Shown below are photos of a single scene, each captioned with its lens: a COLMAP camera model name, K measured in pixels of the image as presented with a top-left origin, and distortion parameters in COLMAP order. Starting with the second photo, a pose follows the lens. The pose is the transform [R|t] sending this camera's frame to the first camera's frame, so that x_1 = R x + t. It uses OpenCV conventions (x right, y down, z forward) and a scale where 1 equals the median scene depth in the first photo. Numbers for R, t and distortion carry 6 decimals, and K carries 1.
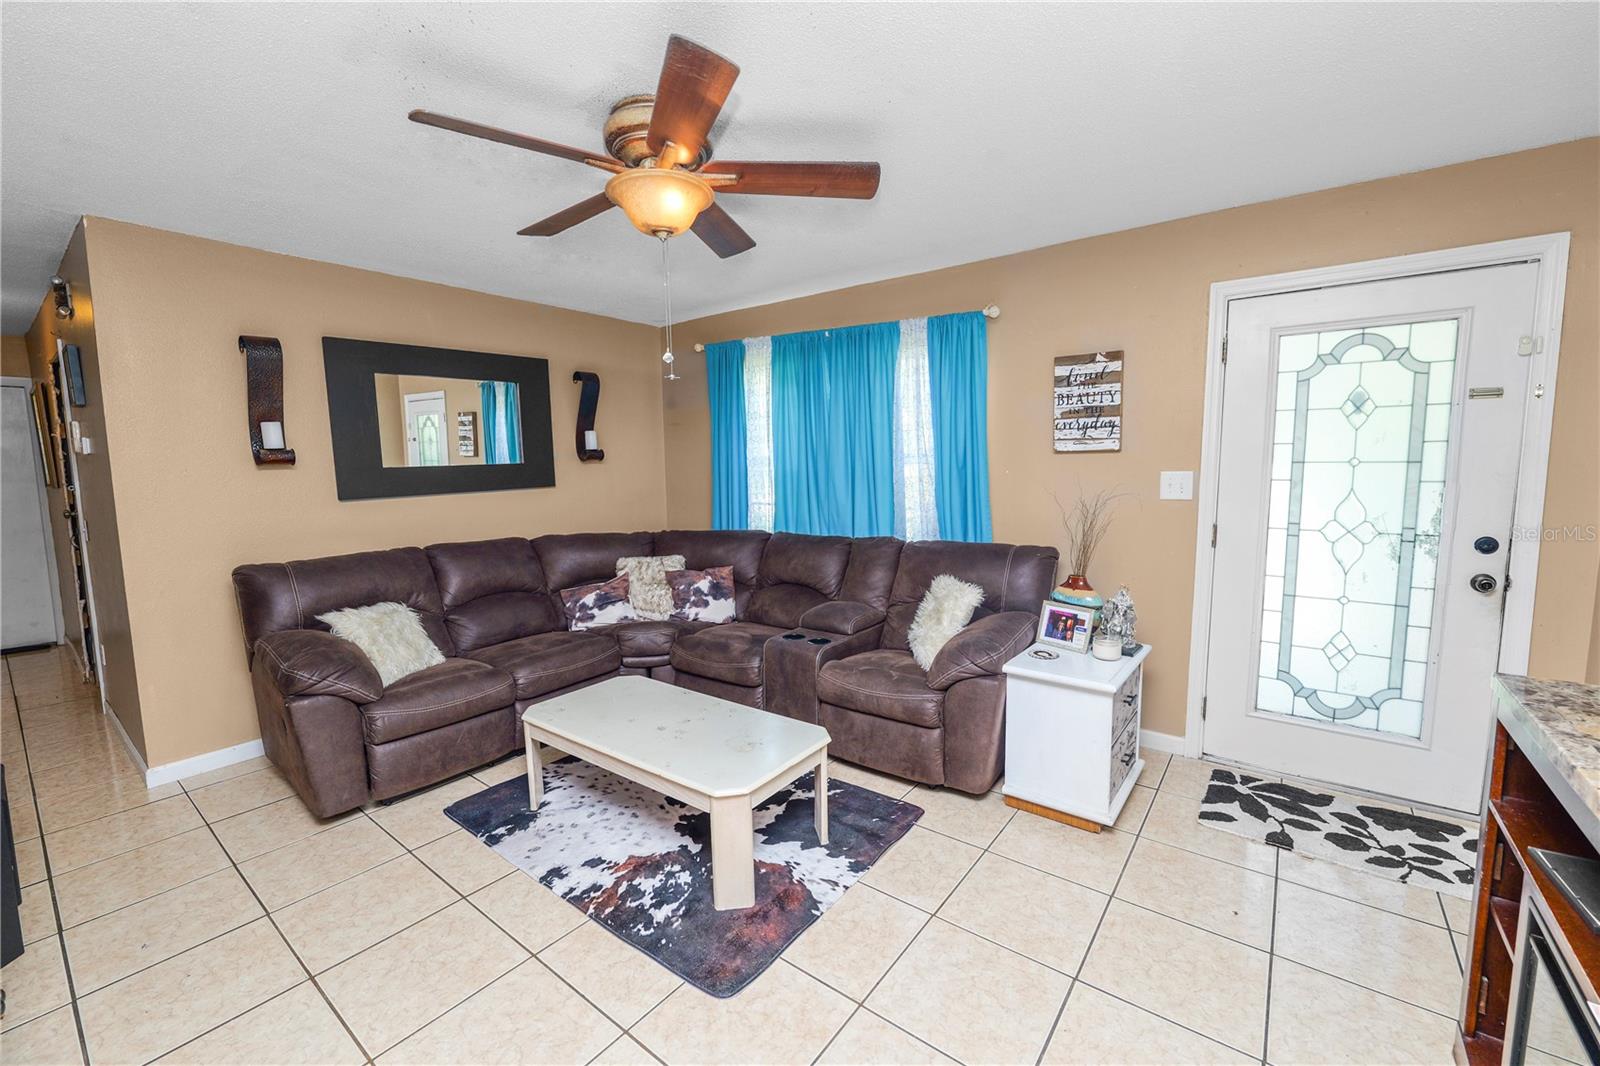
lens RADIAL K [[656.9, 0, 795.5], [0, 656.9, 530.6], [0, 0, 1]] dist [-0.010633, 0.000111]
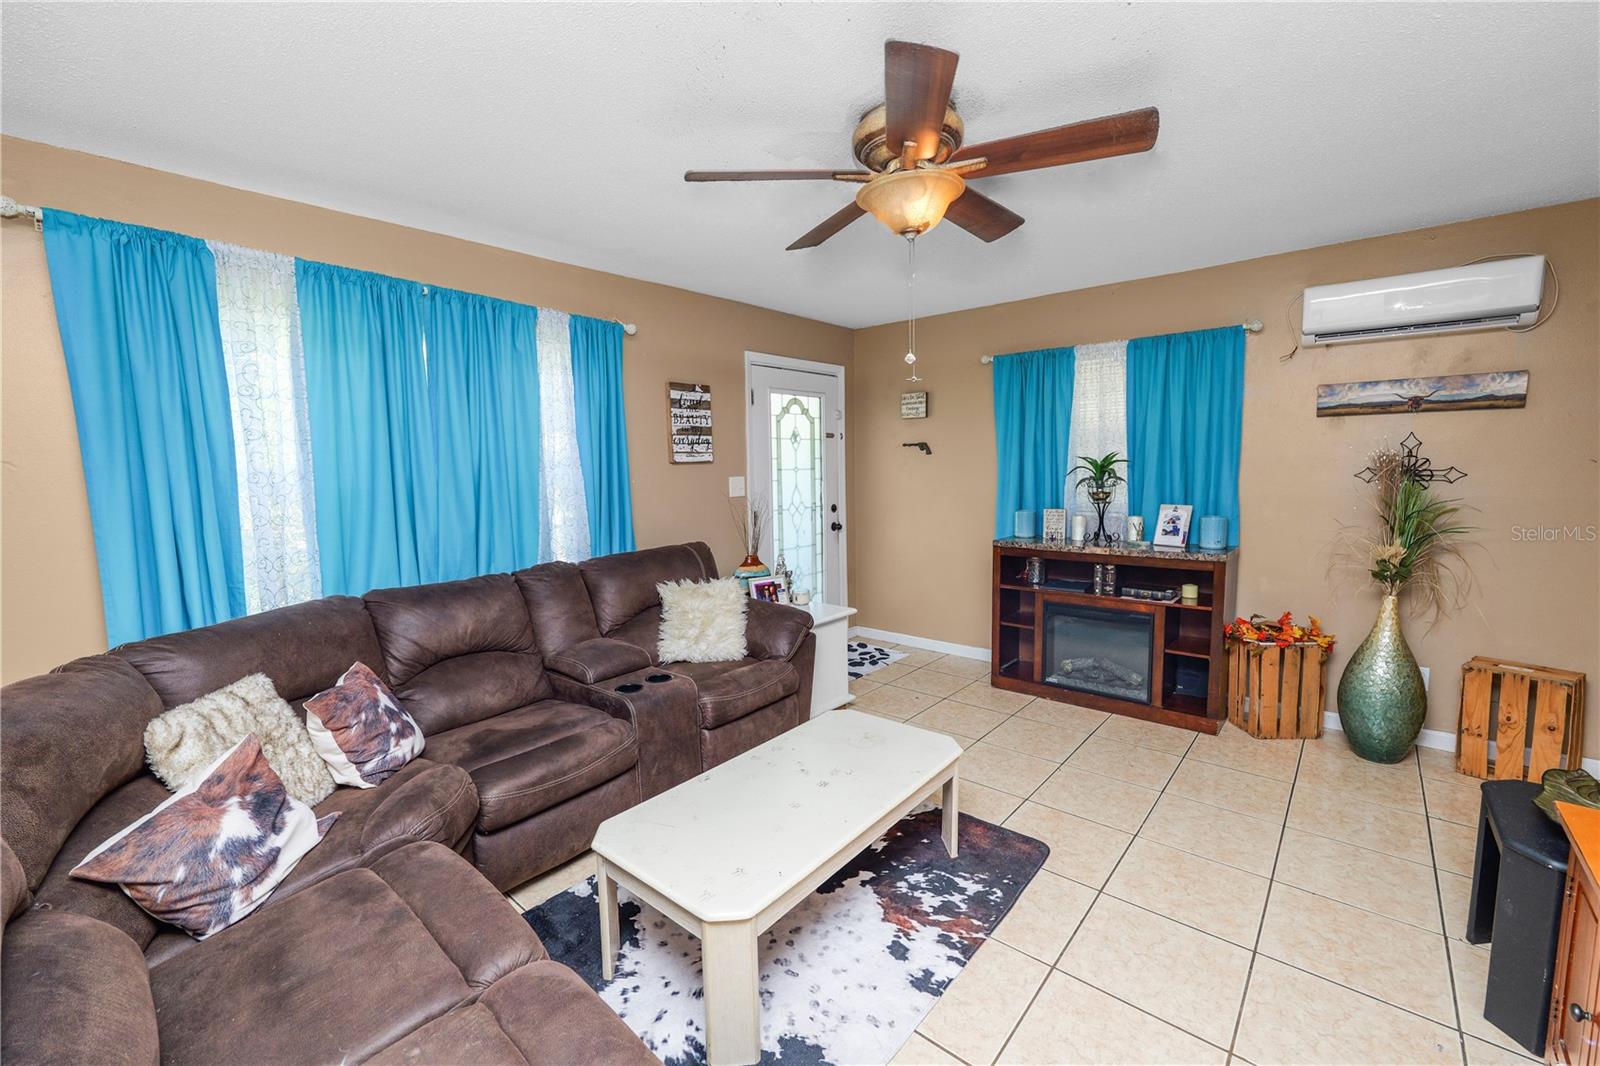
lens RADIAL K [[659.6, 0, 803.7], [0, 659.6, 530.7], [0, 0, 1]] dist [-0.008884, 0.000135]
pose [[0.047249, -0.089286, 0.994885, -0.813689], [0.125696, 0.988611, 0.082754, -0.071725], [-0.990943, 0.121143, 0.057933, 0.753930]]
